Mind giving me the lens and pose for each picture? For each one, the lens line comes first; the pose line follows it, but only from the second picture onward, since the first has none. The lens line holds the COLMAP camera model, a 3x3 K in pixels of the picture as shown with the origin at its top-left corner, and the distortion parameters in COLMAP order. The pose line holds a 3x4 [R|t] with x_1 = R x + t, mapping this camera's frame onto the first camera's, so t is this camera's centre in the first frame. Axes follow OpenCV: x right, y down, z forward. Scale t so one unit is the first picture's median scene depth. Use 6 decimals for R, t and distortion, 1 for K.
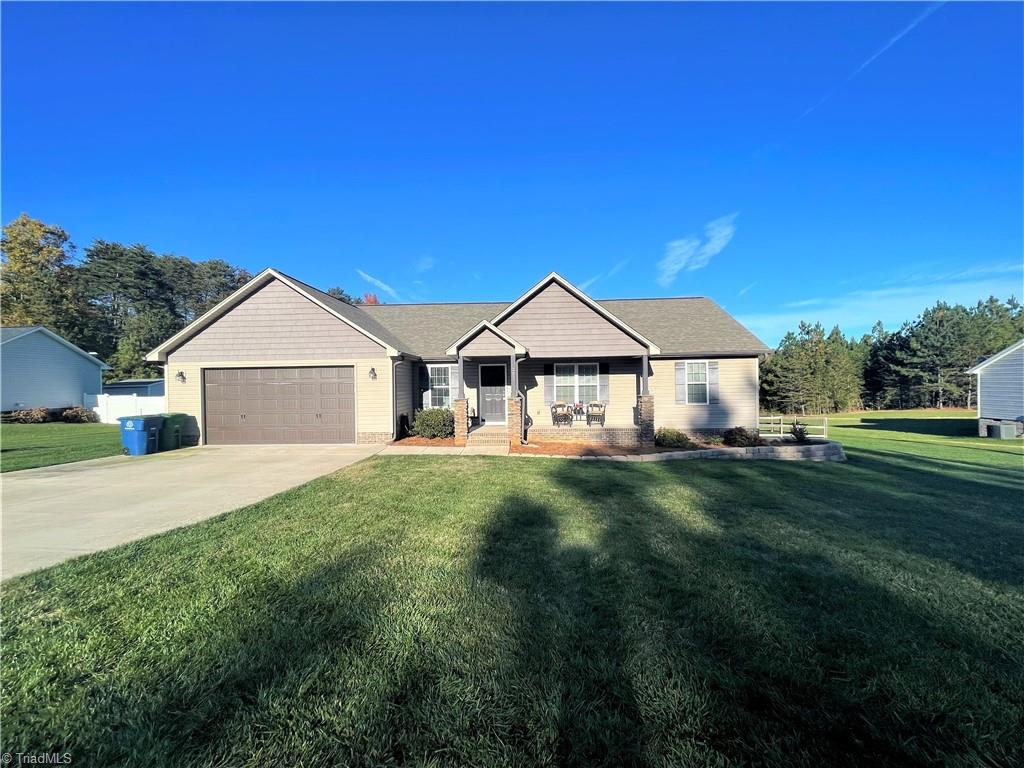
lens RADIAL K [[410.2, 0, 509.4], [0, 410.2, 388.0], [0, 0, 1]] dist [0.002556, 0.000224]
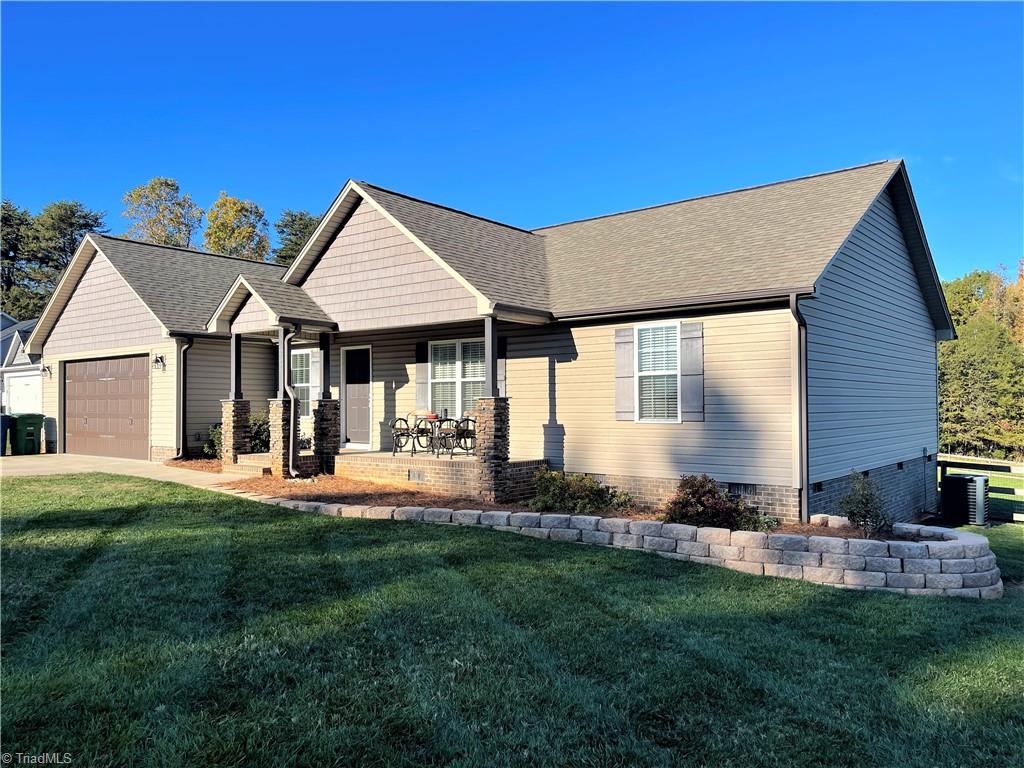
lens RADIAL K [[772.4, 0, 512.0], [0, 772.4, 384.0], [0, 0, 1]] dist [0.032519, -0.001312]
pose [[0.798422, -0.003873, -0.602085, 0.829825], [-0.015995, 0.999490, -0.027639, 0.024311], [0.601885, 0.031698, 0.797953, 0.248743]]
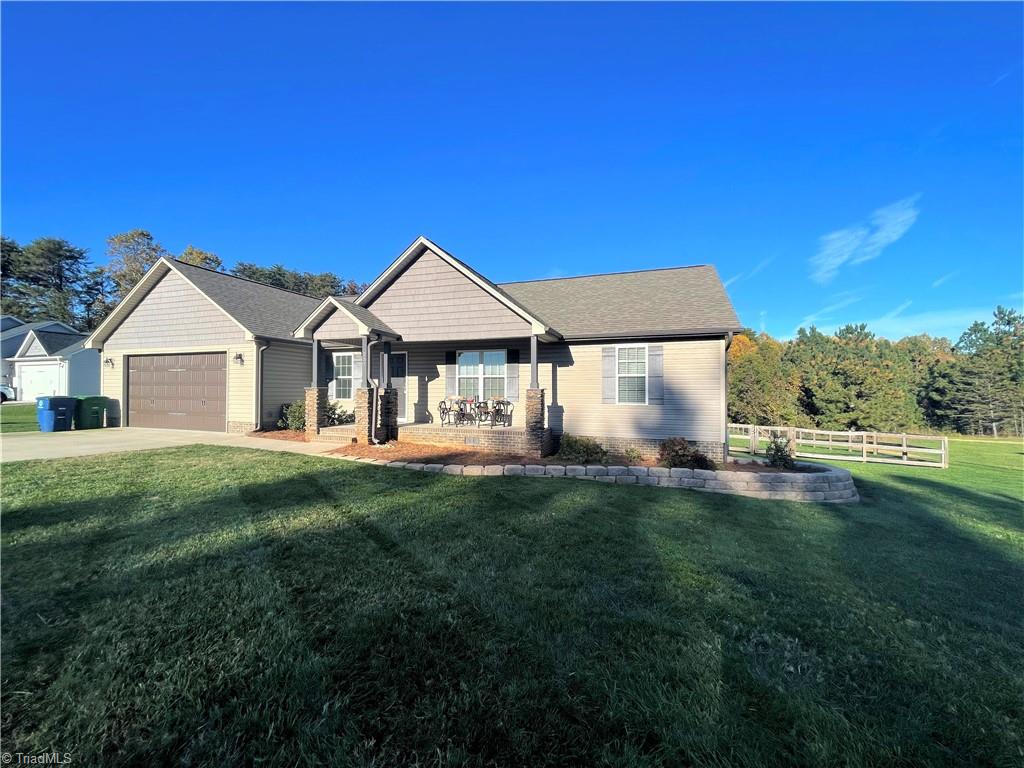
lens RADIAL K [[412.4, 0, 509.0], [0, 412.4, 384.8], [0, 0, 1]] dist [0.001511, -0.000938]
pose [[0.954126, 0.016894, -0.298929, 0.467851], [-0.022496, 0.999630, -0.015307, 0.020616], [0.298560, 0.021330, 0.954152, 0.238355]]
